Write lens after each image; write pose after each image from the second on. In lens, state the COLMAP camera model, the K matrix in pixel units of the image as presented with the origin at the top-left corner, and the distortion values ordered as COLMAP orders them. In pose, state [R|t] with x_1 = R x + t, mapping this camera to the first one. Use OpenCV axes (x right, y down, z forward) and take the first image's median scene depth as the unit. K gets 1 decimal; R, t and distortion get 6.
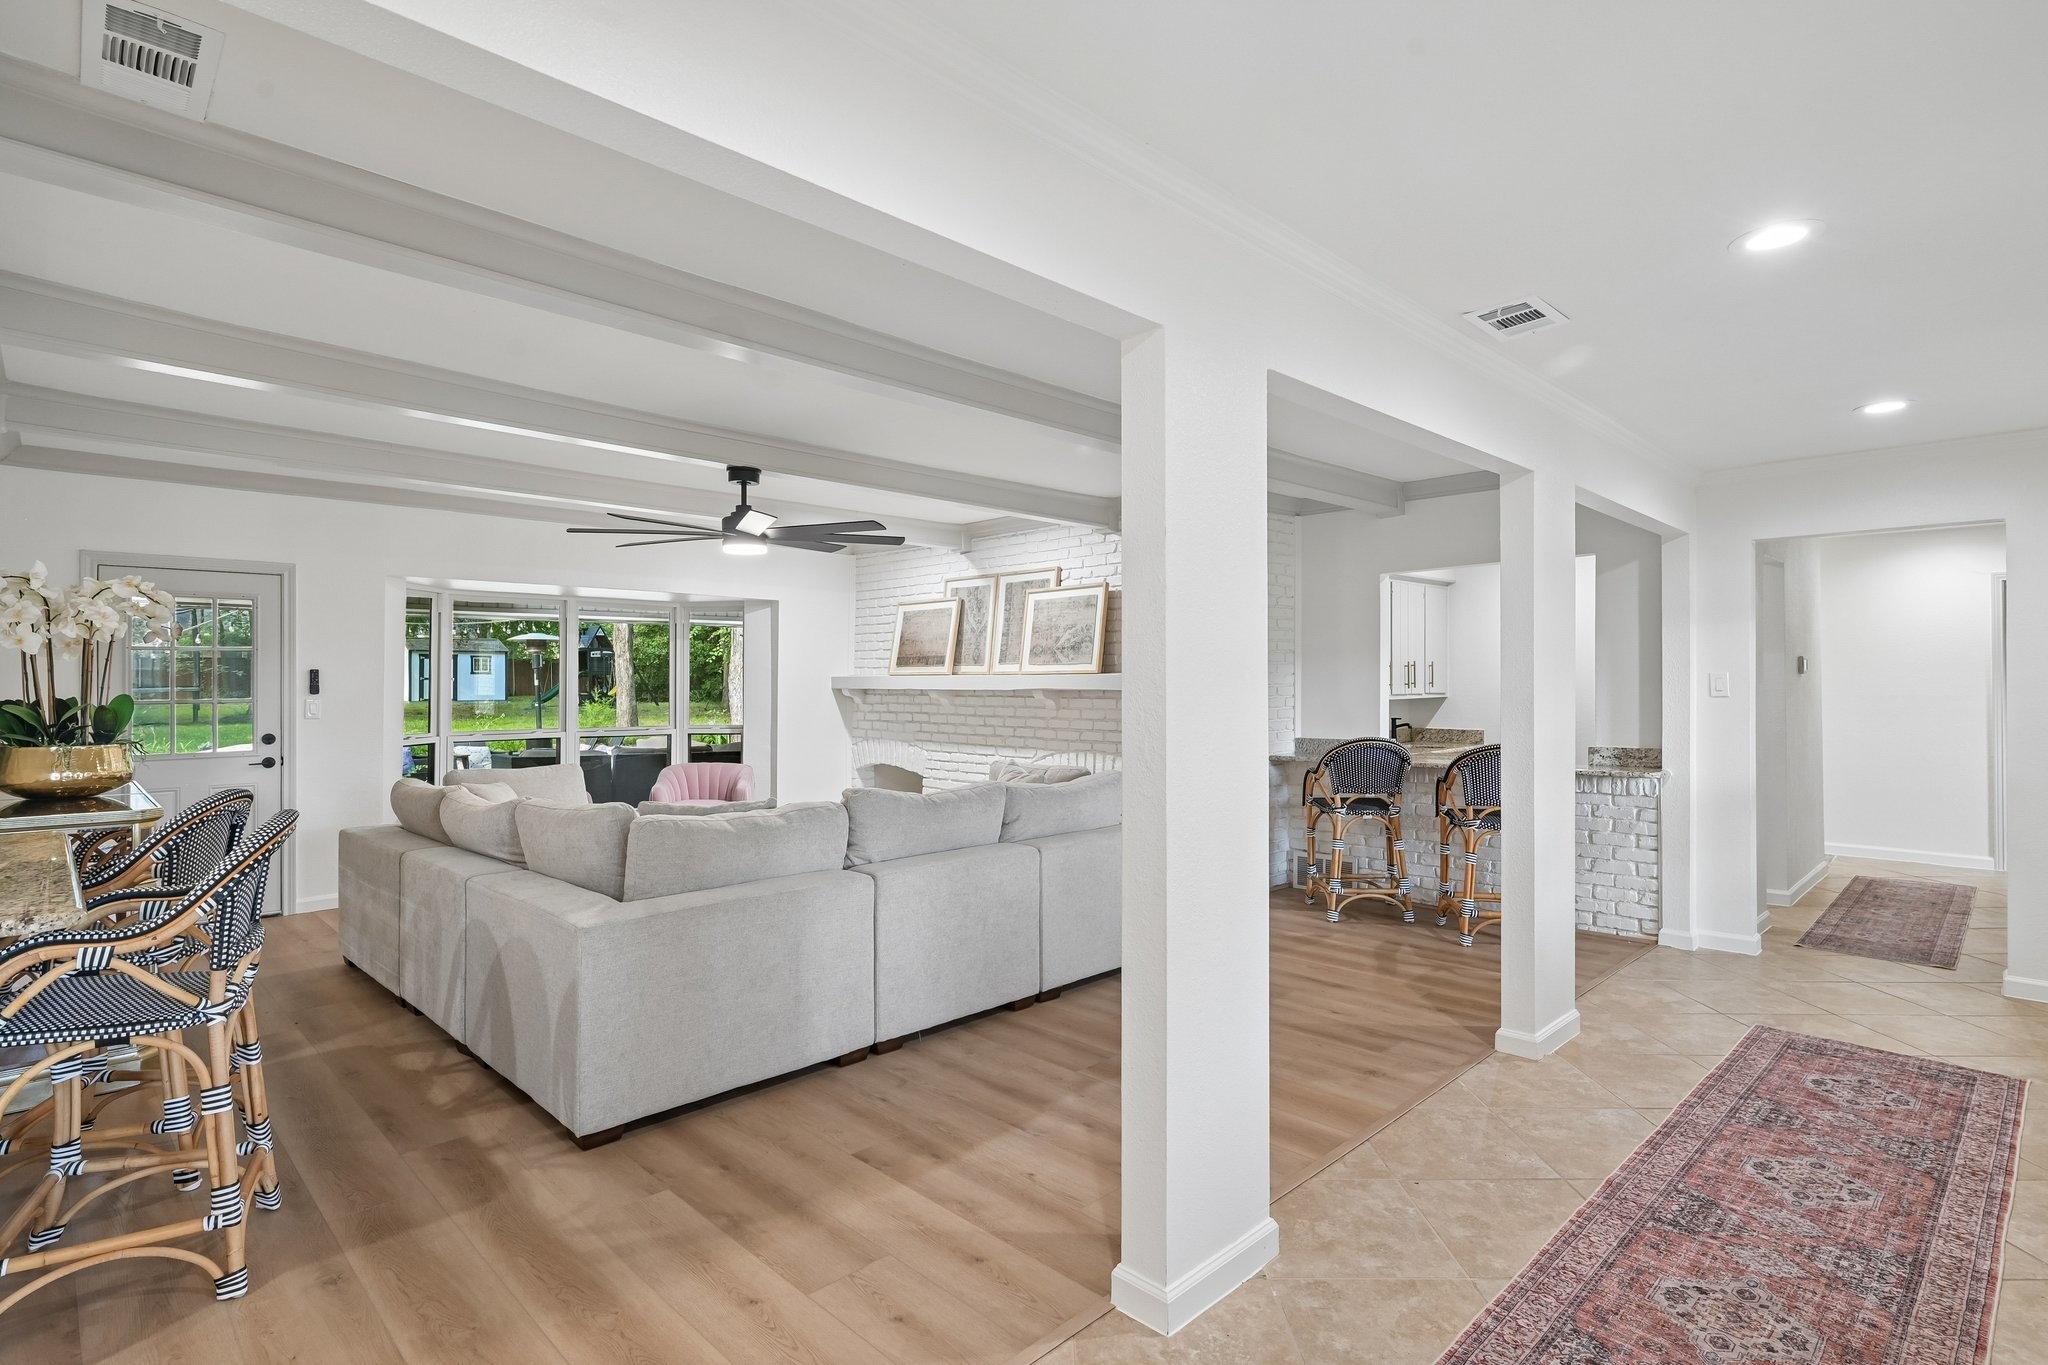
lens RADIAL K [[1010.6, 0, 1027.5], [0, 1010.6, 675.9], [0, 0, 1]] dist [-0.000267, 0.001089]
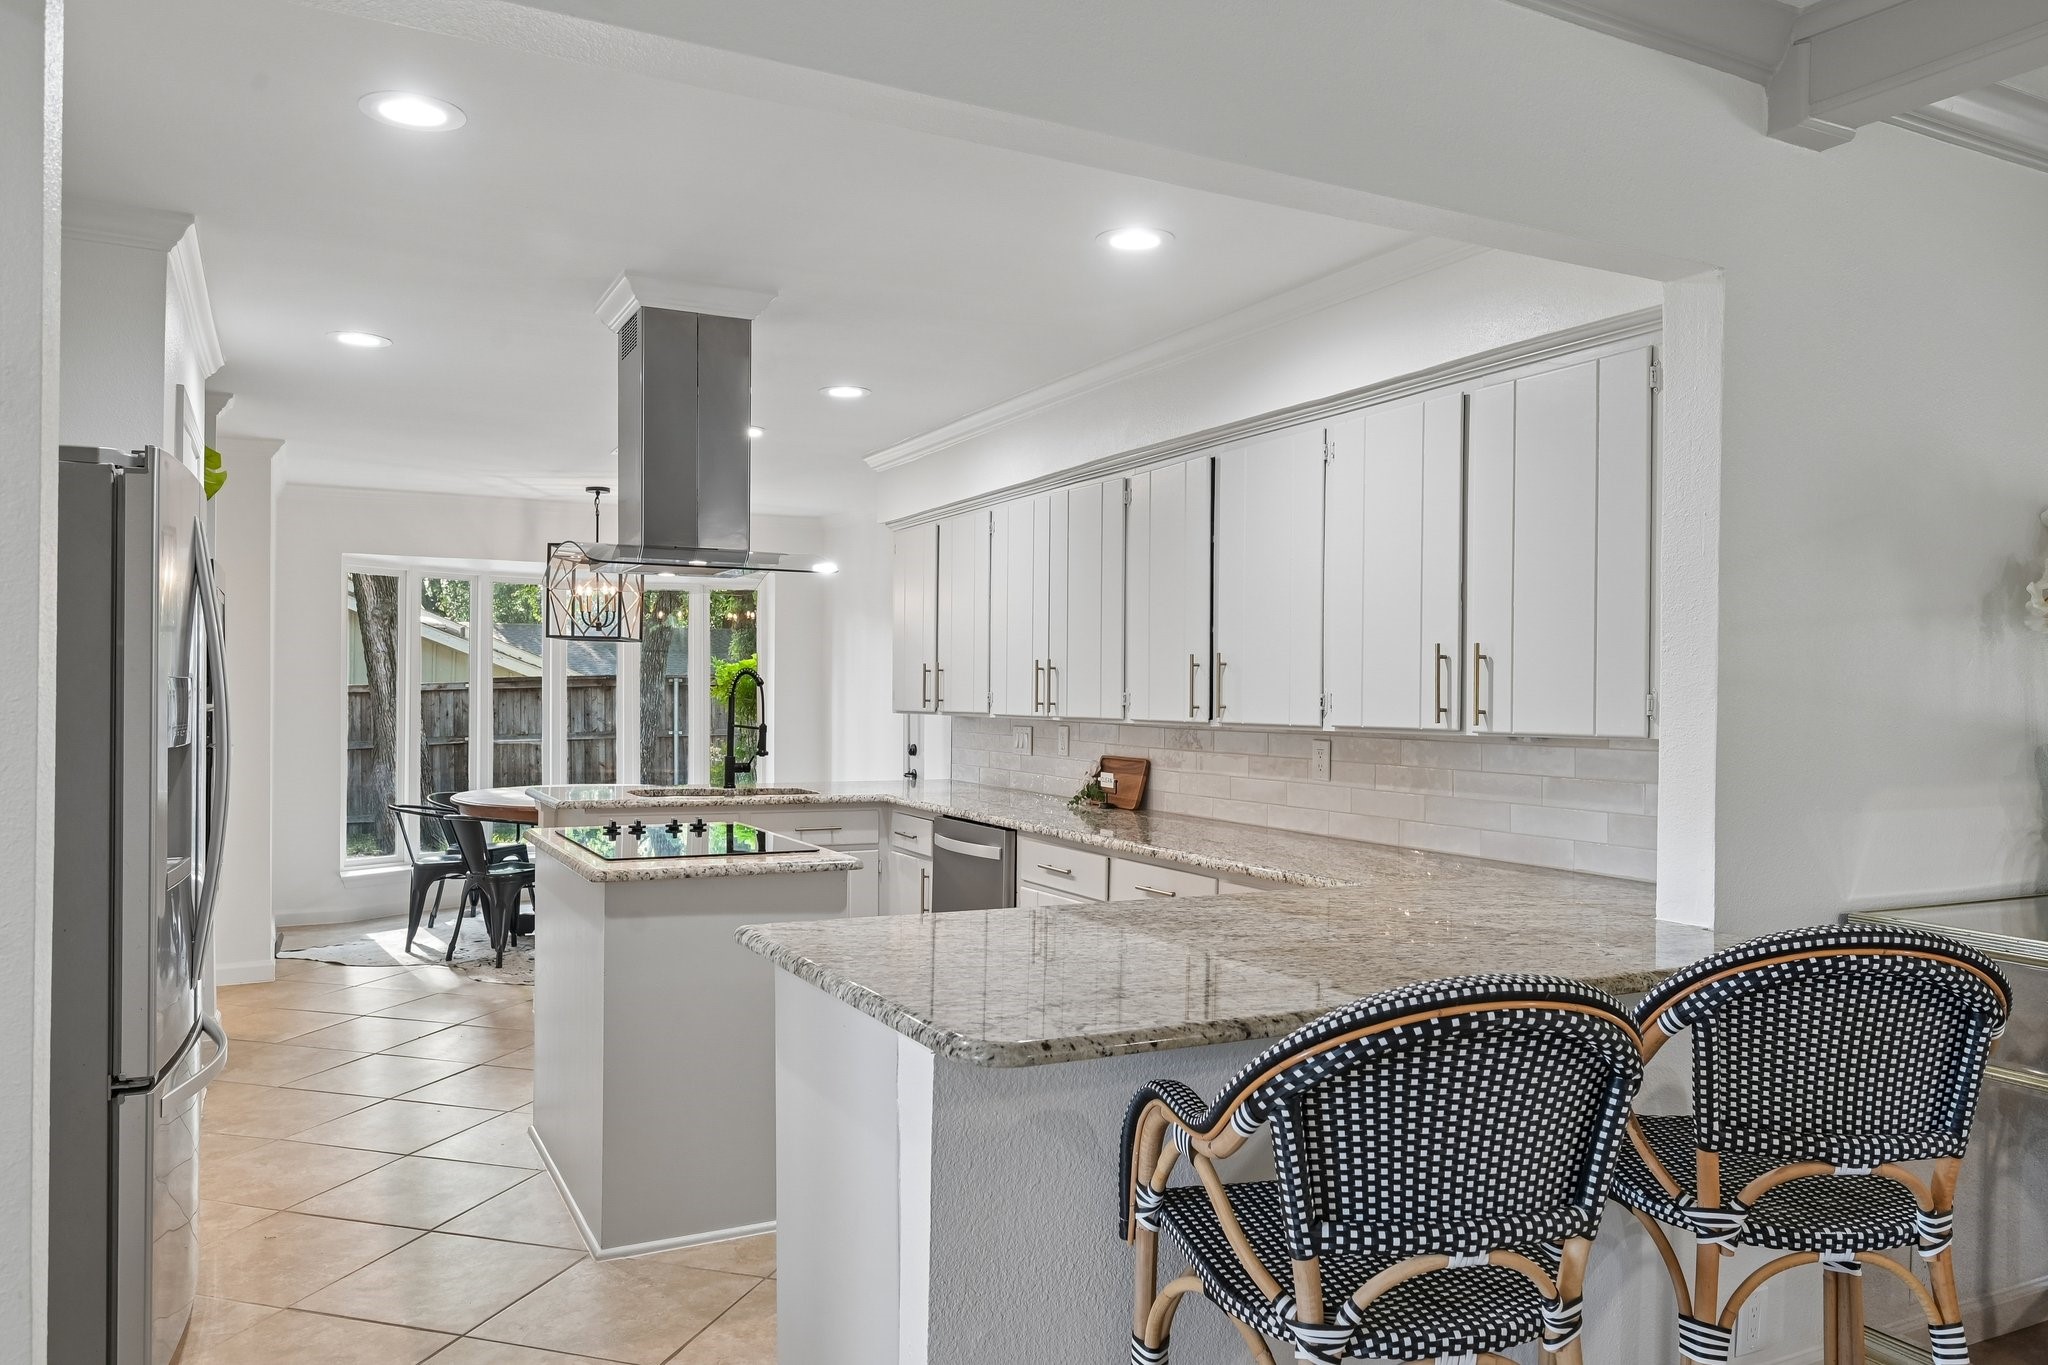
lens RADIAL K [[1422.3, 0, 1027.6], [0, 1422.3, 679.8], [0, 0, 1]] dist [0.010066, -0.002004]
pose [[-0.292879, -0.003488, -0.956143, -0.027965], [-0.001380, 0.999994, -0.003225, 0.002053], [0.956149, 0.000375, -0.292882, 0.389881]]
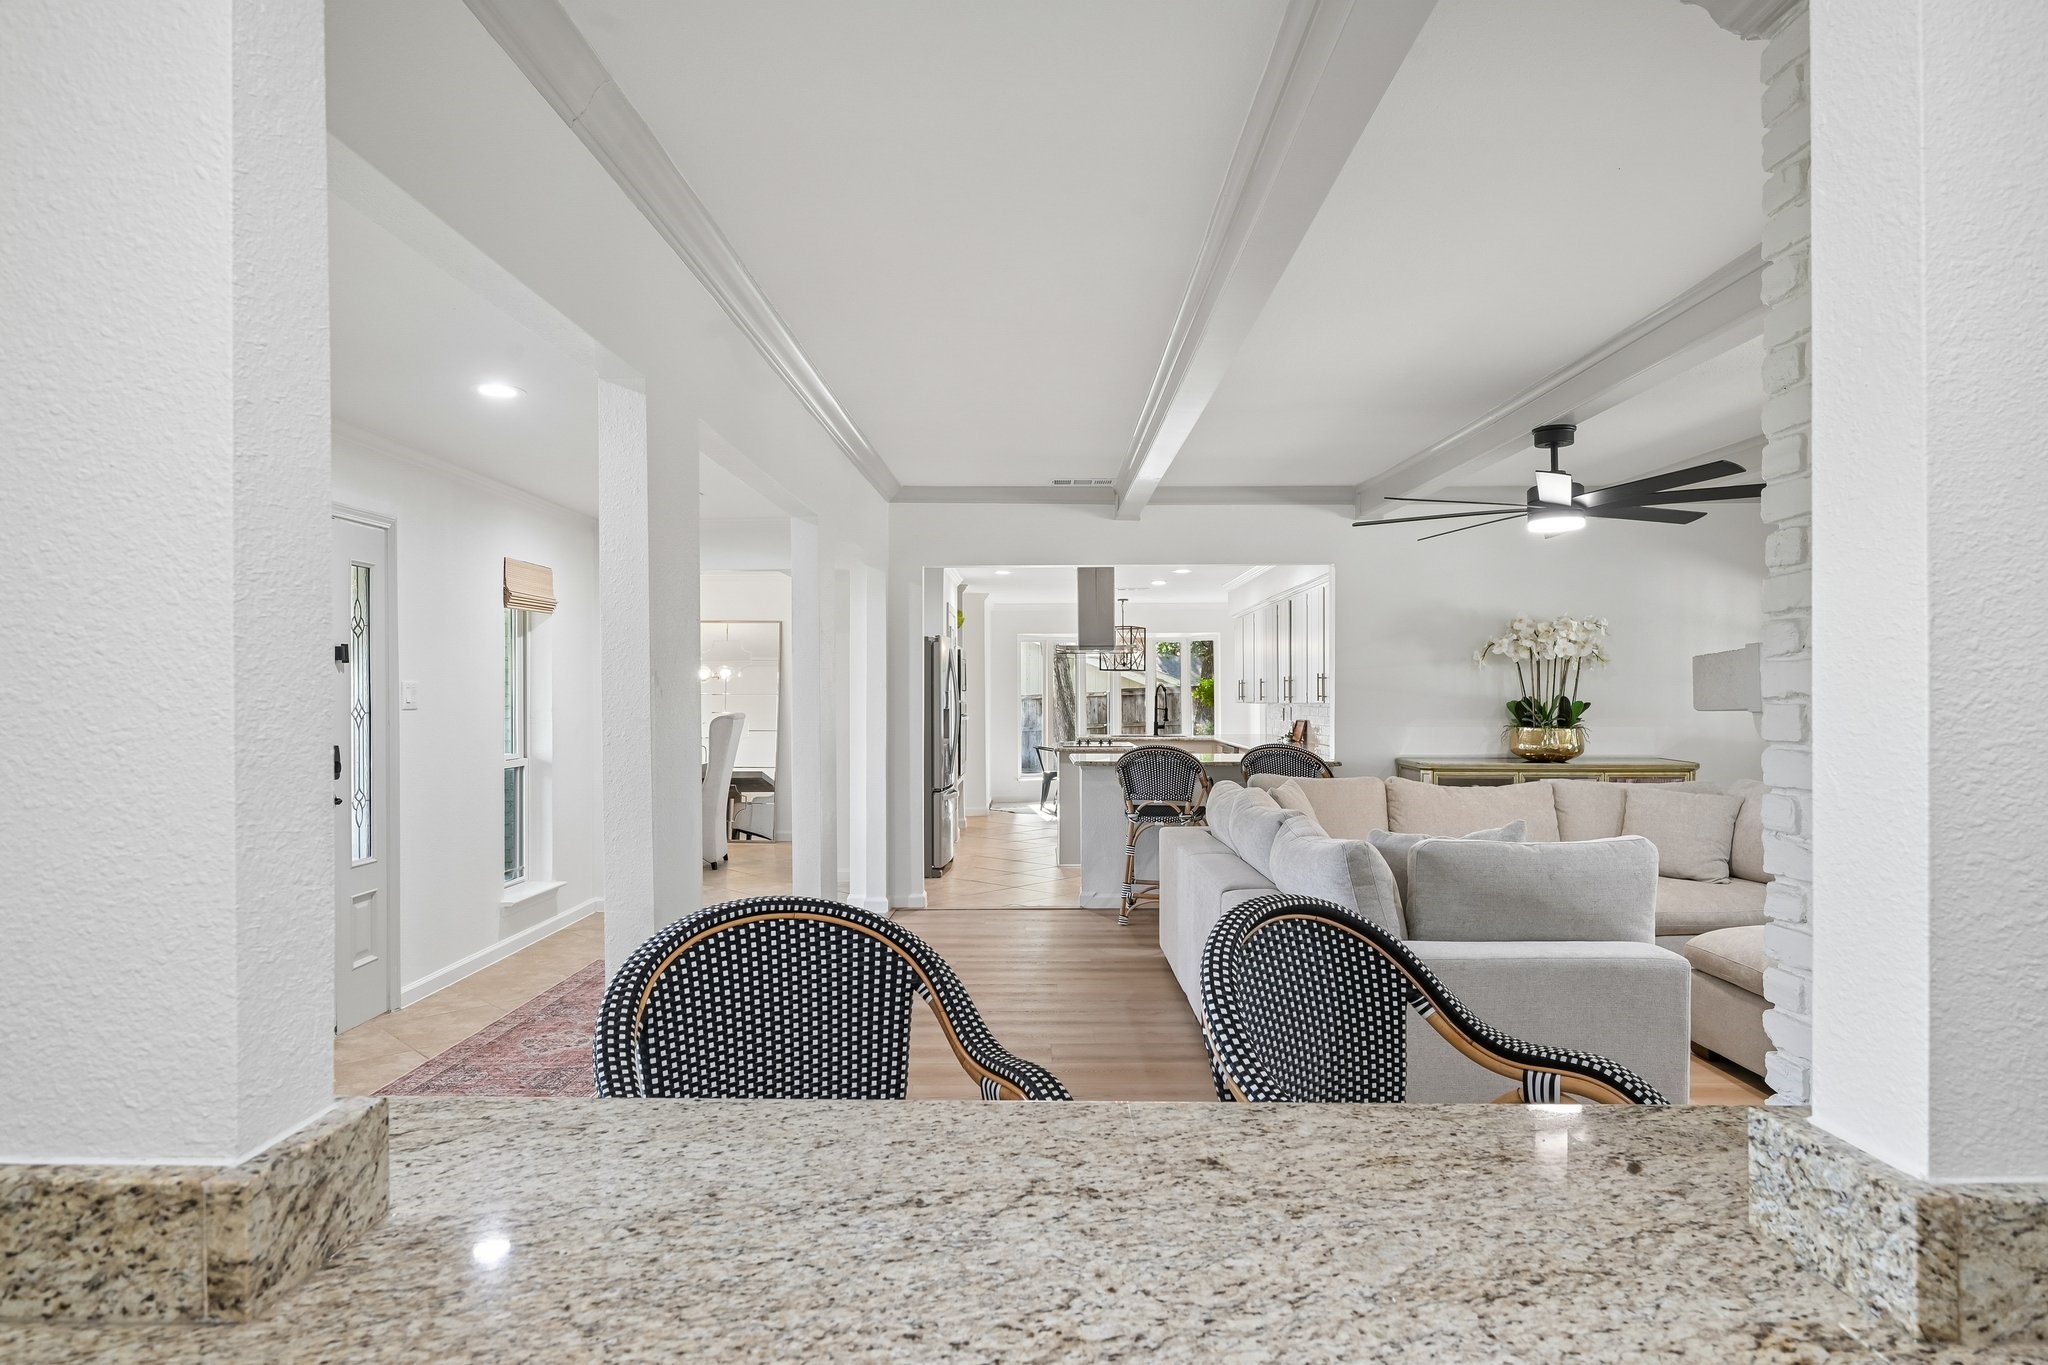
lens RADIAL K [[1161.9, 0, 1027.6], [0, 1161.9, 693.1], [0, 0, 1]] dist [-0.003289, 0.000555]
pose [[-0.705423, 0.007720, -0.708745, 0.547008], [0.011619, 0.999932, -0.000673, 0.005307], [0.708691, -0.008710, -0.705465, 1.062915]]
